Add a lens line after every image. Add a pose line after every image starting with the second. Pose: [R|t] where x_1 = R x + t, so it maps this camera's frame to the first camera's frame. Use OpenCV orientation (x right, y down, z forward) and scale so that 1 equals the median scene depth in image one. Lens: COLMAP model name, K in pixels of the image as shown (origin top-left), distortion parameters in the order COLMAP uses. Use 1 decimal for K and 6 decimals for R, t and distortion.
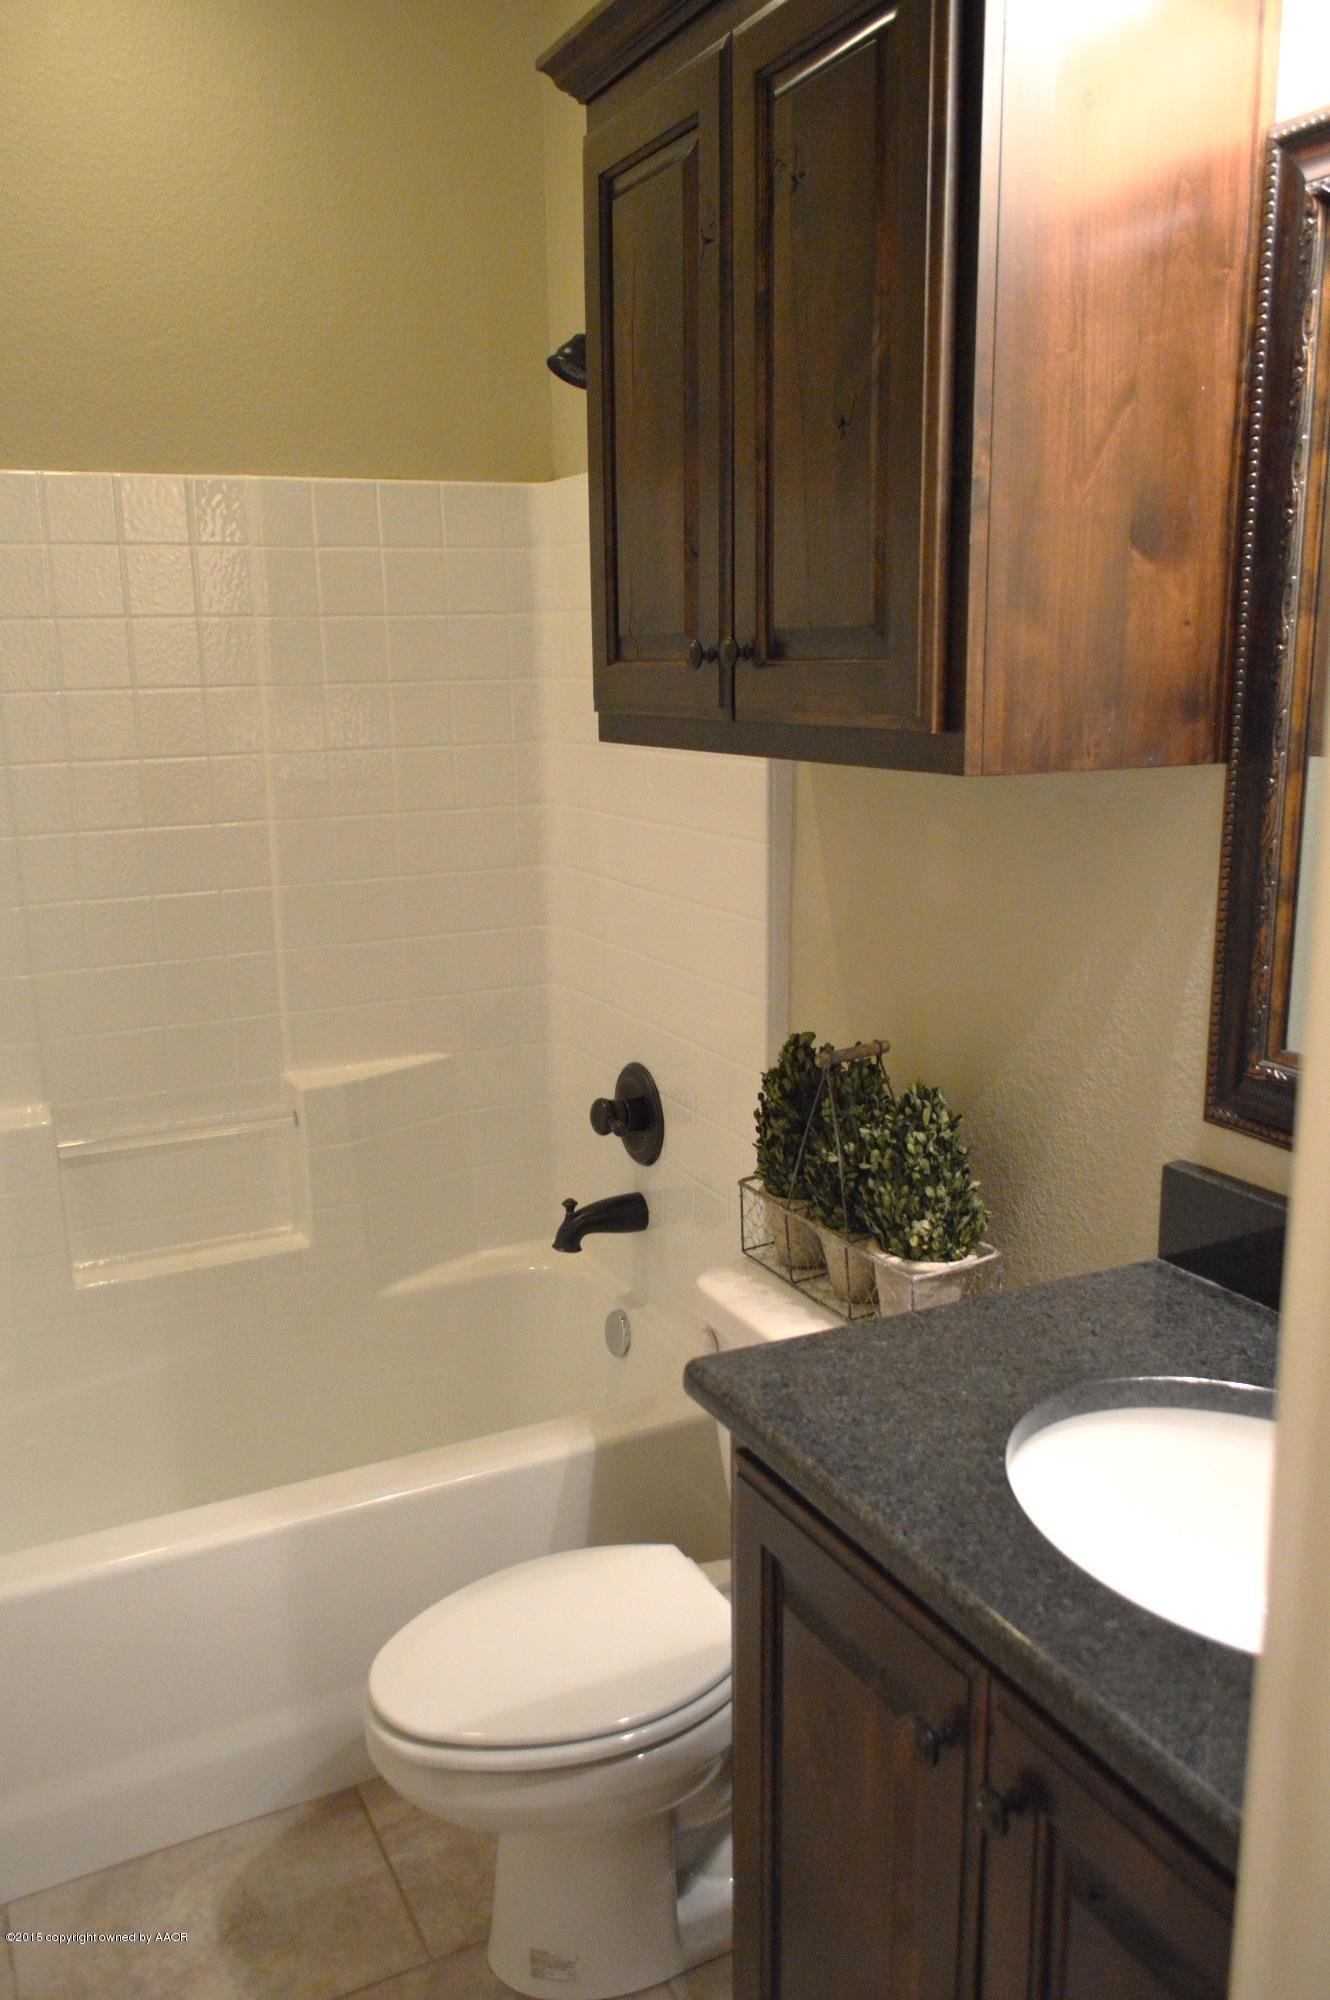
lens RADIAL K [[1580.4, 0, 663.1], [0, 1580.4, 1023.9], [0, 0, 1]] dist [-0.010604, 0.003062]
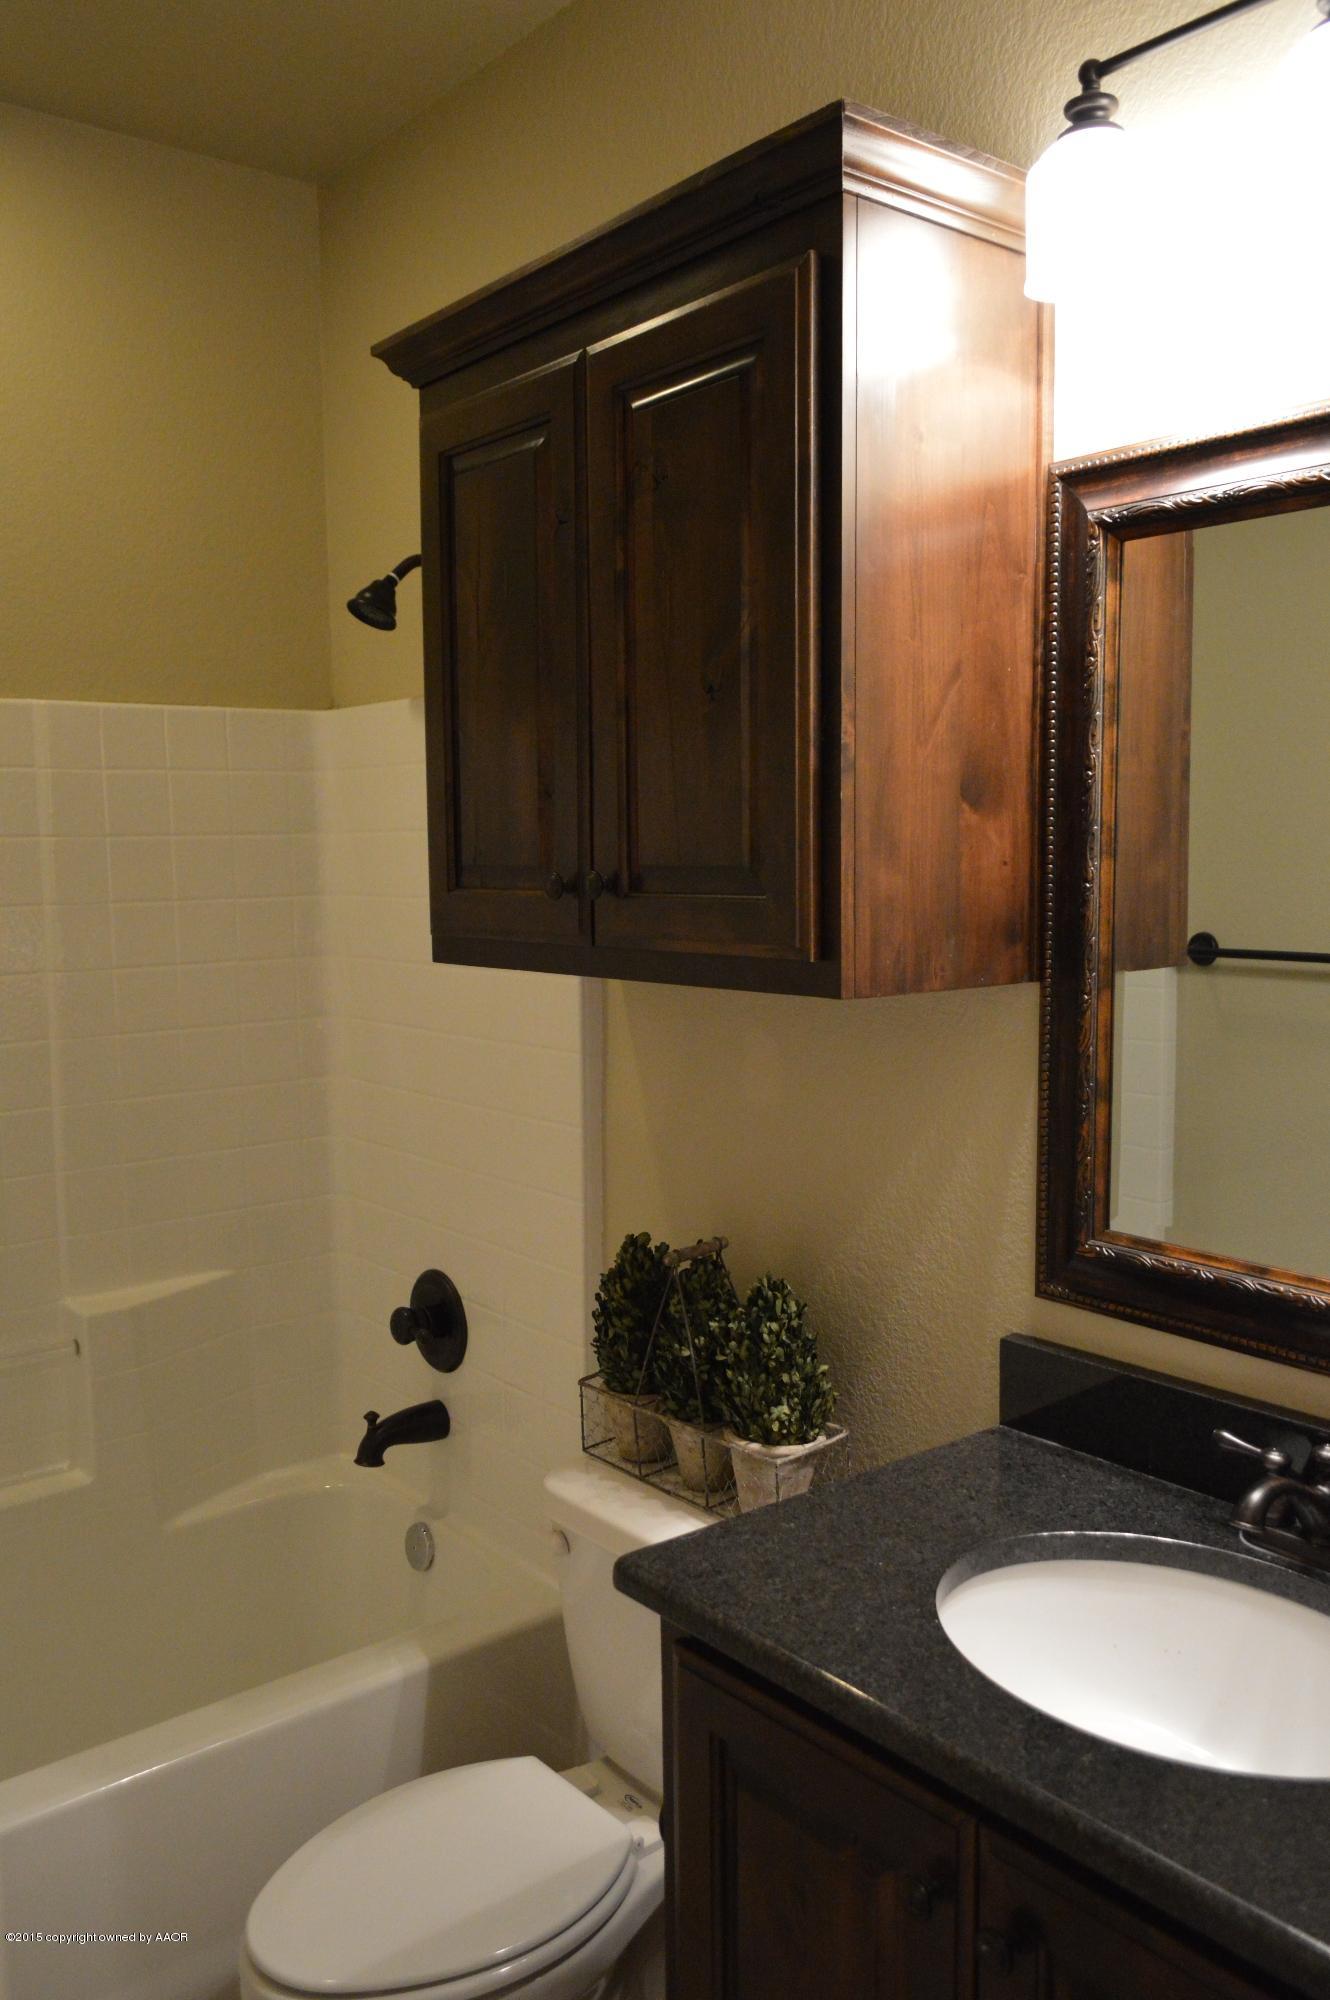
lens RADIAL K [[1580.4, 0, 663.1], [0, 1580.4, 1023.9], [0, 0, 1]] dist [-0.010604, 0.003062]
pose [[0.975319, -0.020637, 0.219833, -0.154427], [0.046948, 0.992239, -0.115144, -0.013540], [-0.215750, 0.122623, 0.968718, -0.051498]]
